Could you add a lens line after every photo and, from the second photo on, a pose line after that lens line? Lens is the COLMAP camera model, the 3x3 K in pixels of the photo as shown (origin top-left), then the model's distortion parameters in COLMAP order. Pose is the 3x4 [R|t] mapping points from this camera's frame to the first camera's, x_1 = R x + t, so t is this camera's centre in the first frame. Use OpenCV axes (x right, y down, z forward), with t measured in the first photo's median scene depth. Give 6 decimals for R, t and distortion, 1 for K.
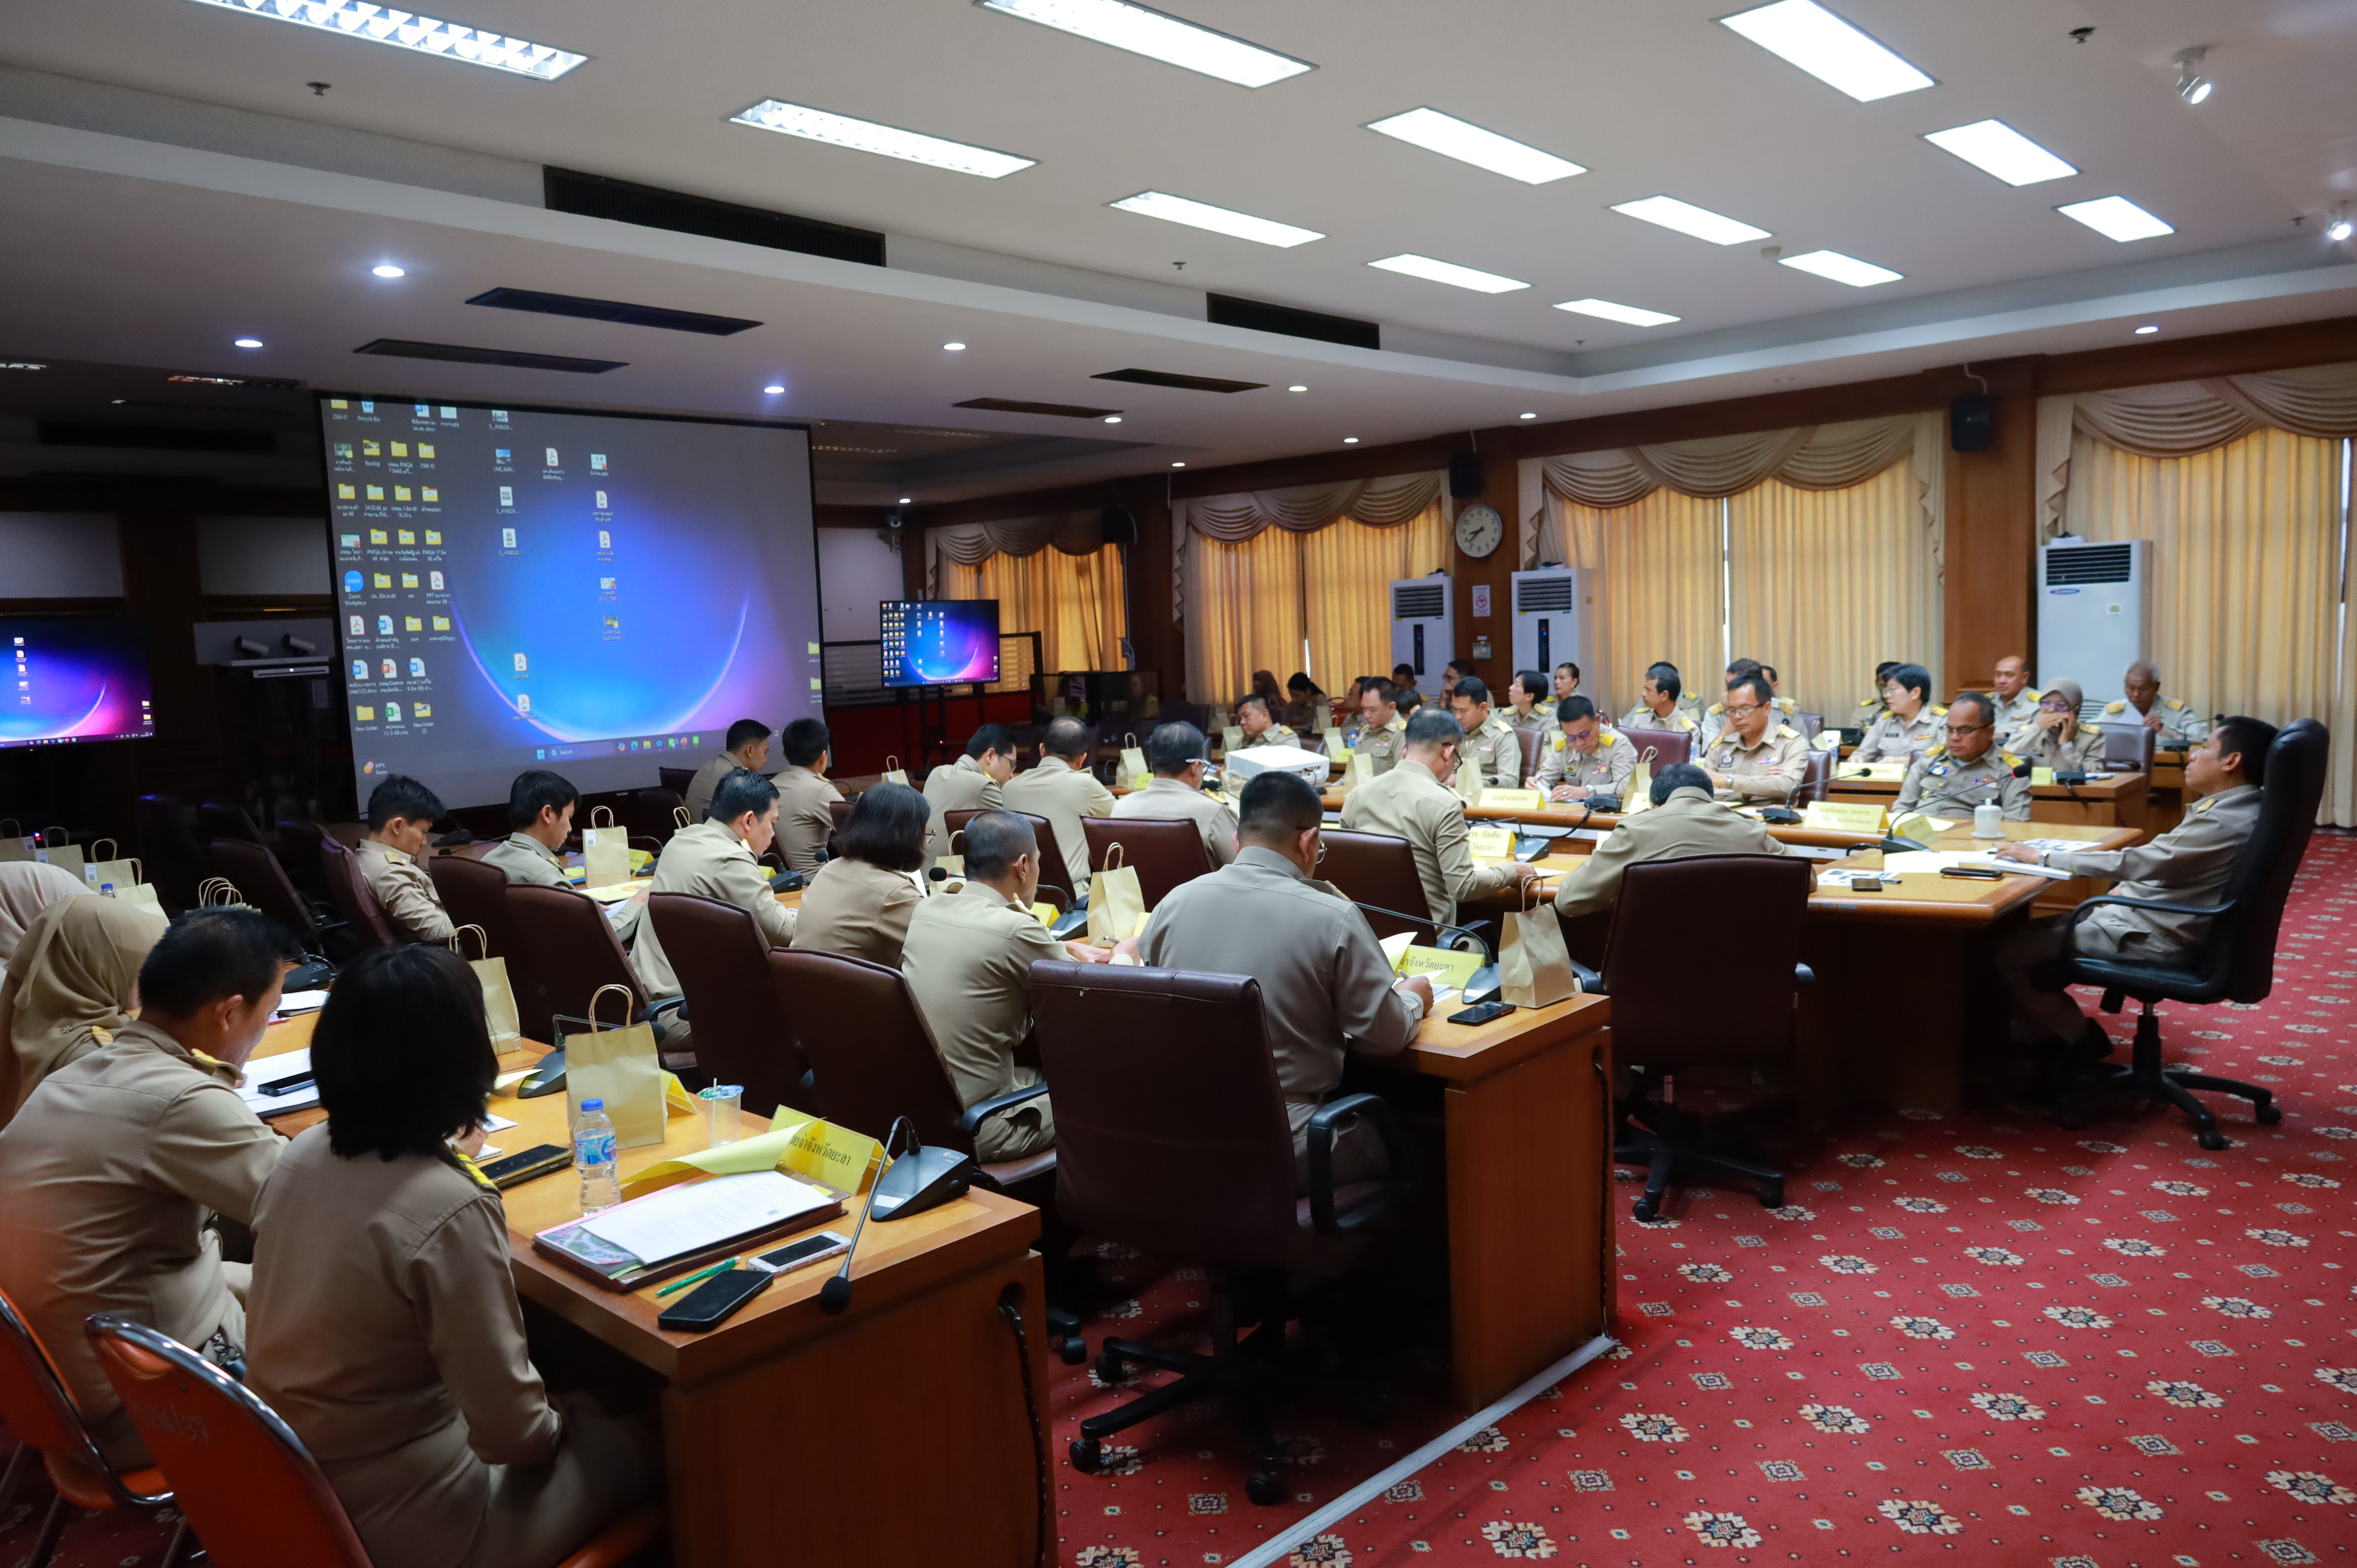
lens RADIAL K [[1618.6, 0, 1180.5], [0, 1618.6, 761.1], [0, 0, 1]] dist [-0.012708, -0.003217]
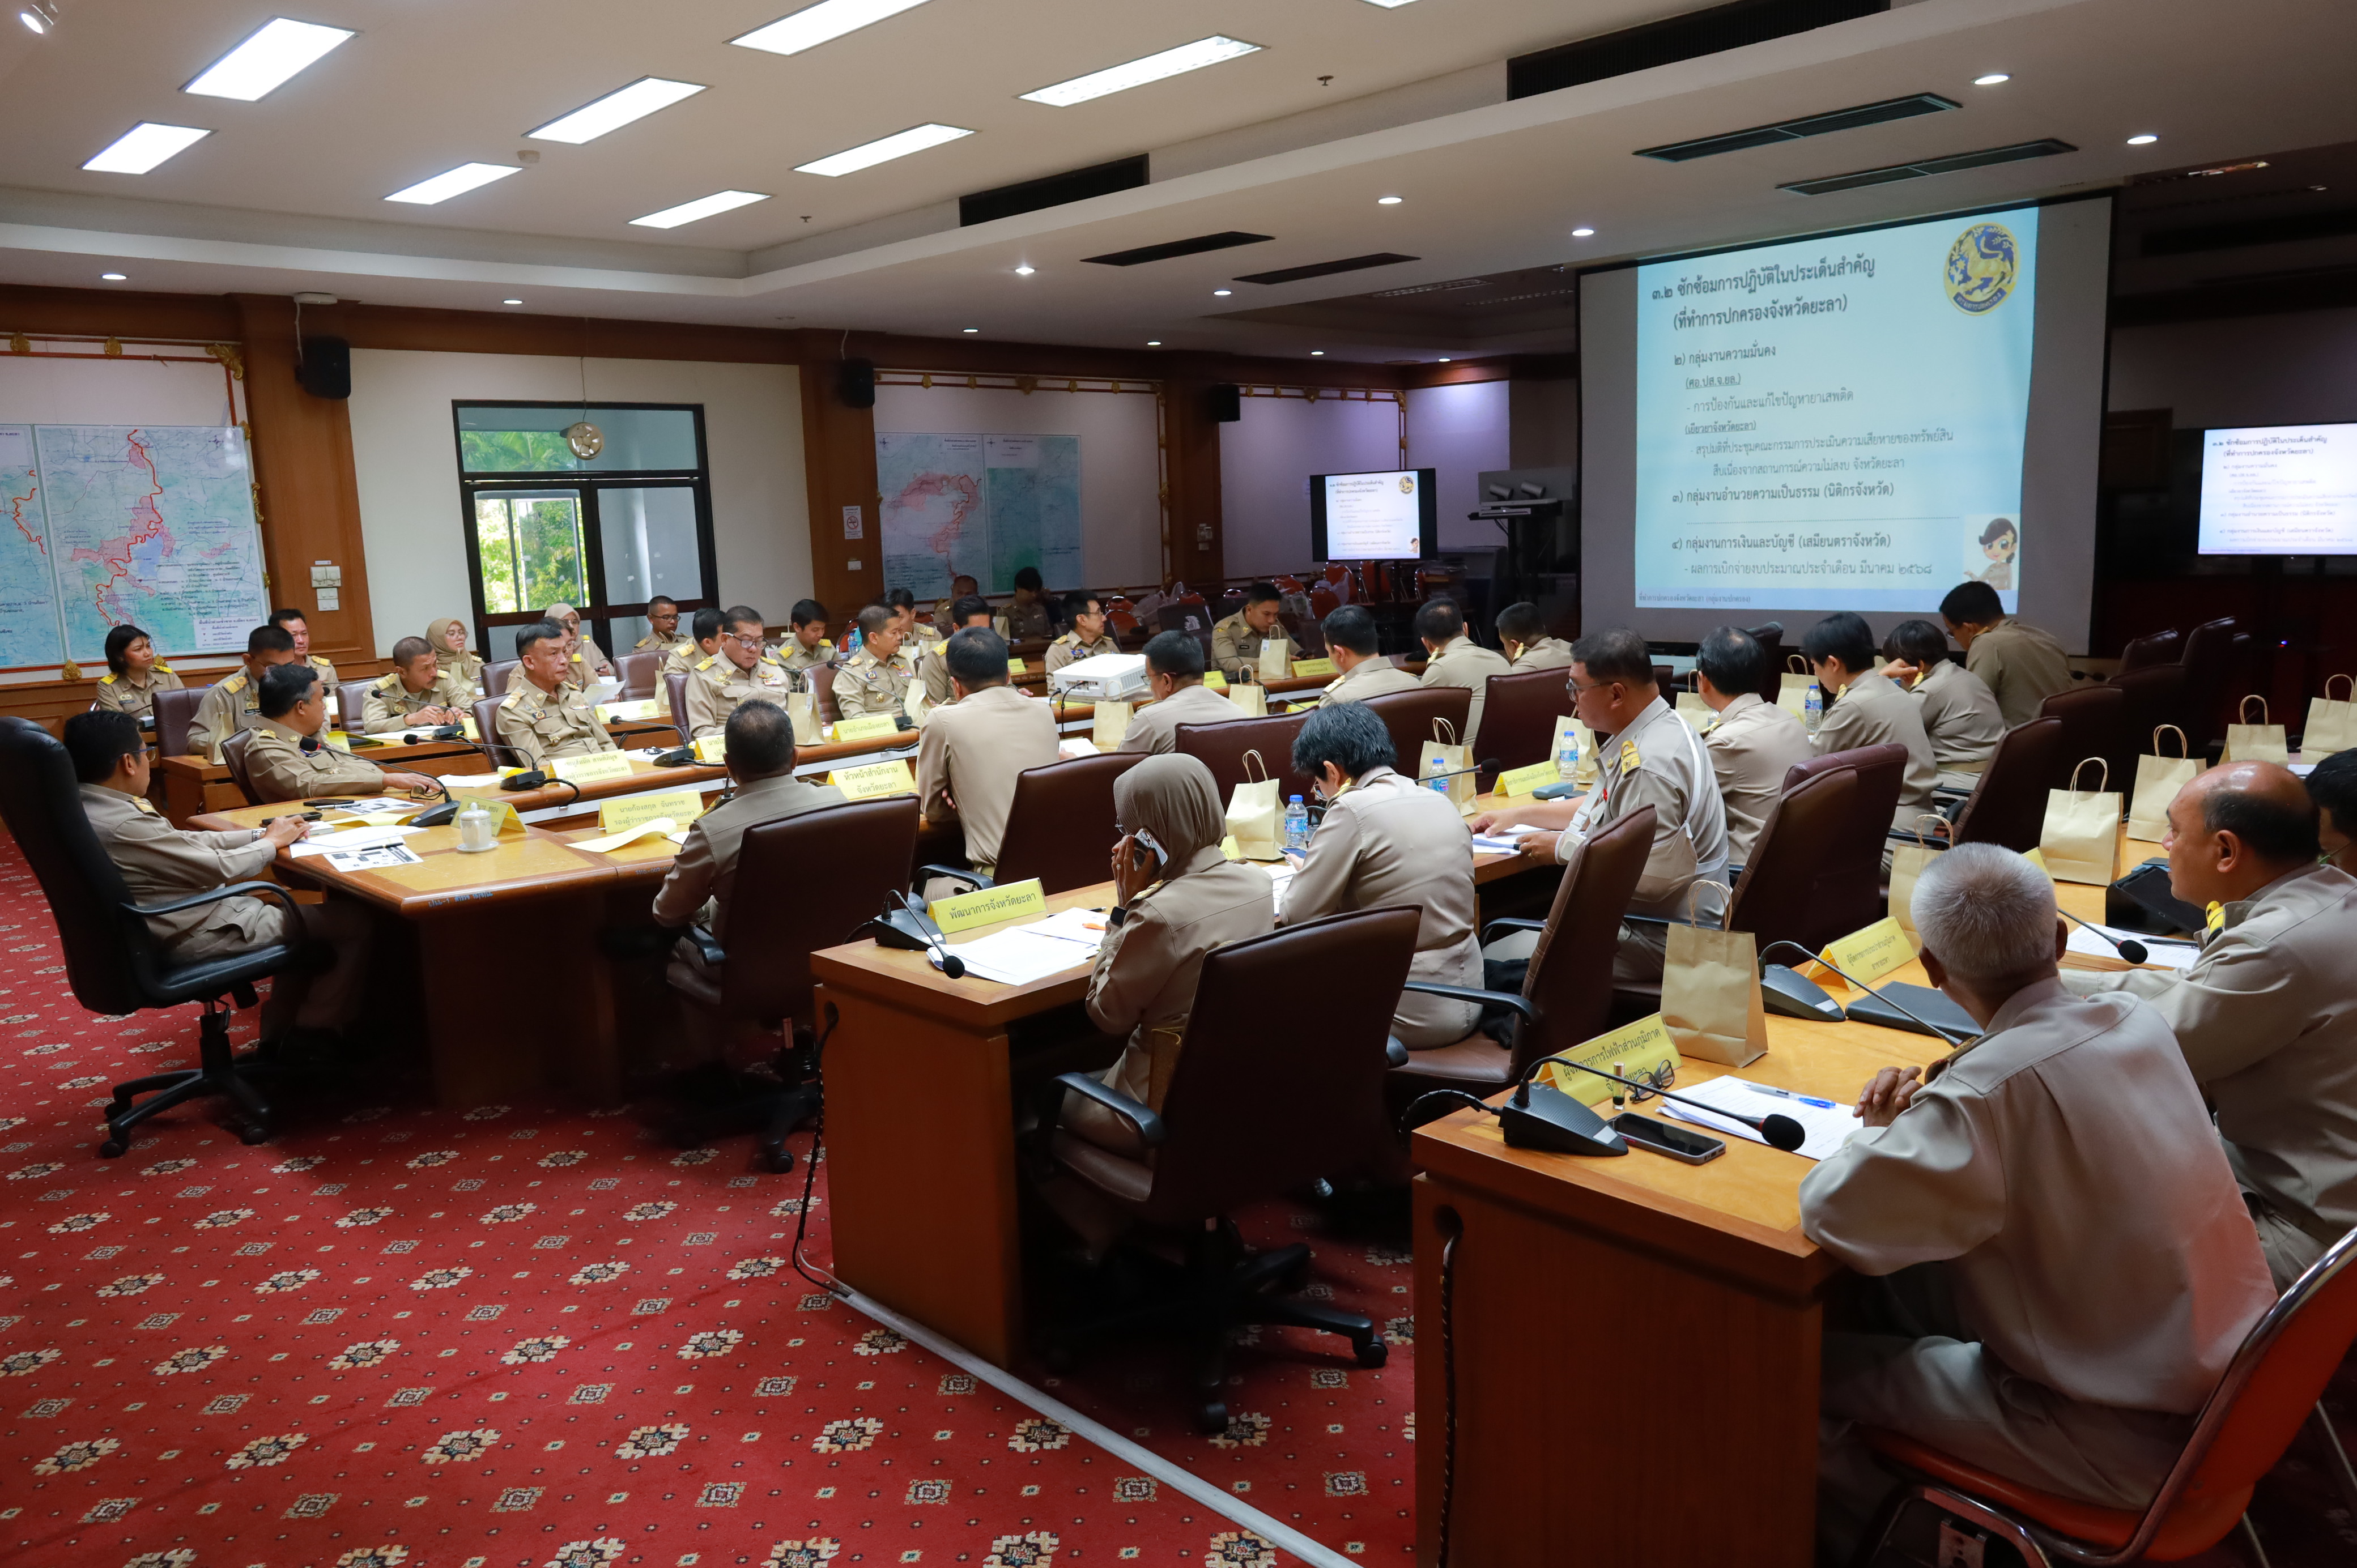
lens RADIAL K [[1618.6, 0, 1179.9], [0, 1618.6, 809.0], [0, 0, 1]] dist [-0.012708, -0.003217]
pose [[-0.032344, 0.221170, -0.974699, 1.161681], [-0.043460, 0.973975, 0.222448, -0.157406], [0.998531, 0.049555, -0.021890, 1.243500]]
